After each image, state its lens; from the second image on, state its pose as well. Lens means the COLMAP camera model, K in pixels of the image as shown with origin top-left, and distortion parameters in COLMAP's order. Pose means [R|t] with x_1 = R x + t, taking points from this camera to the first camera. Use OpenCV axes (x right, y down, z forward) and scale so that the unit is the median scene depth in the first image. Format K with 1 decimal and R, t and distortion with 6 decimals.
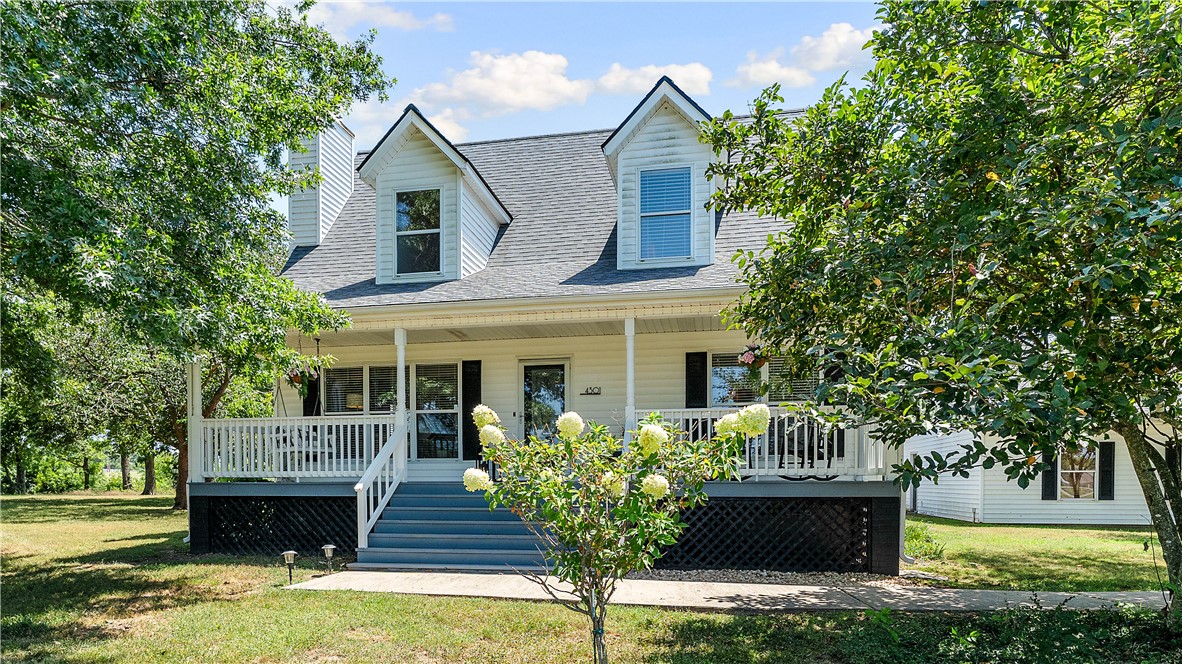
lens RADIAL K [[705.3, 0, 591.0], [0, 705.3, 332.0], [0, 0, 1]] dist [0.001907, 0.000881]
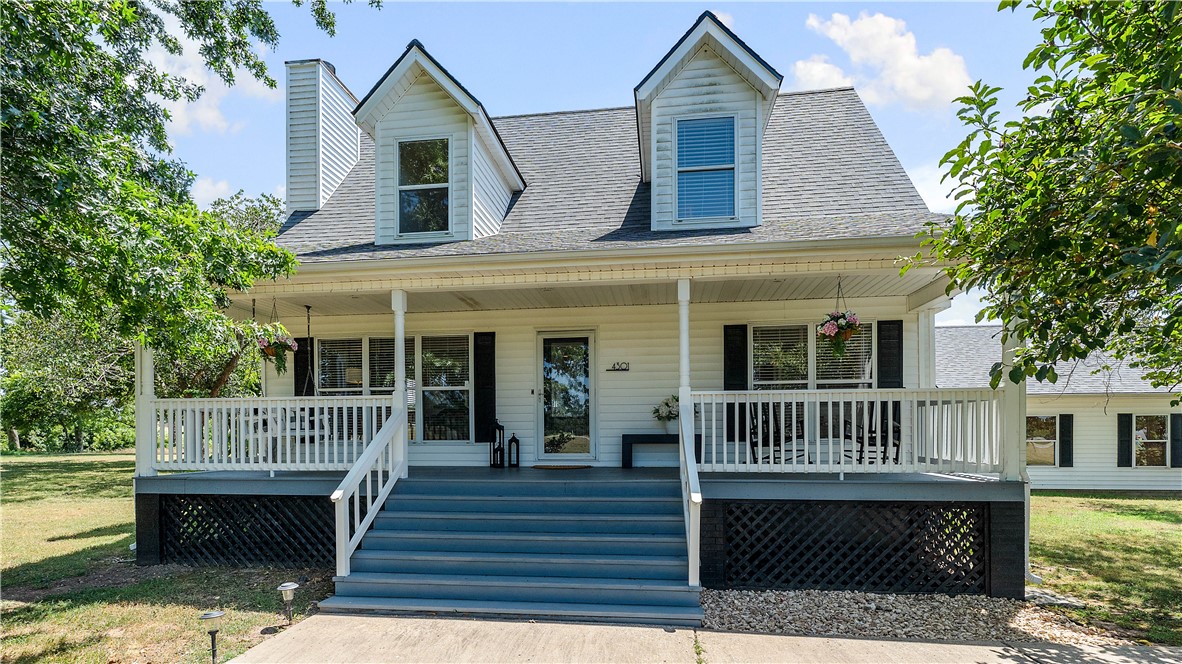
lens RADIAL K [[565.7, 0, 607.9], [0, 565.7, 342.3], [0, 0, 1]] dist [-0.000182, -0.000160]
pose [[0.998180, 0.008415, 0.059717, -0.057465], [-0.011114, 0.998925, 0.045008, 0.019960], [-0.059274, -0.045590, 0.997200, 0.282216]]
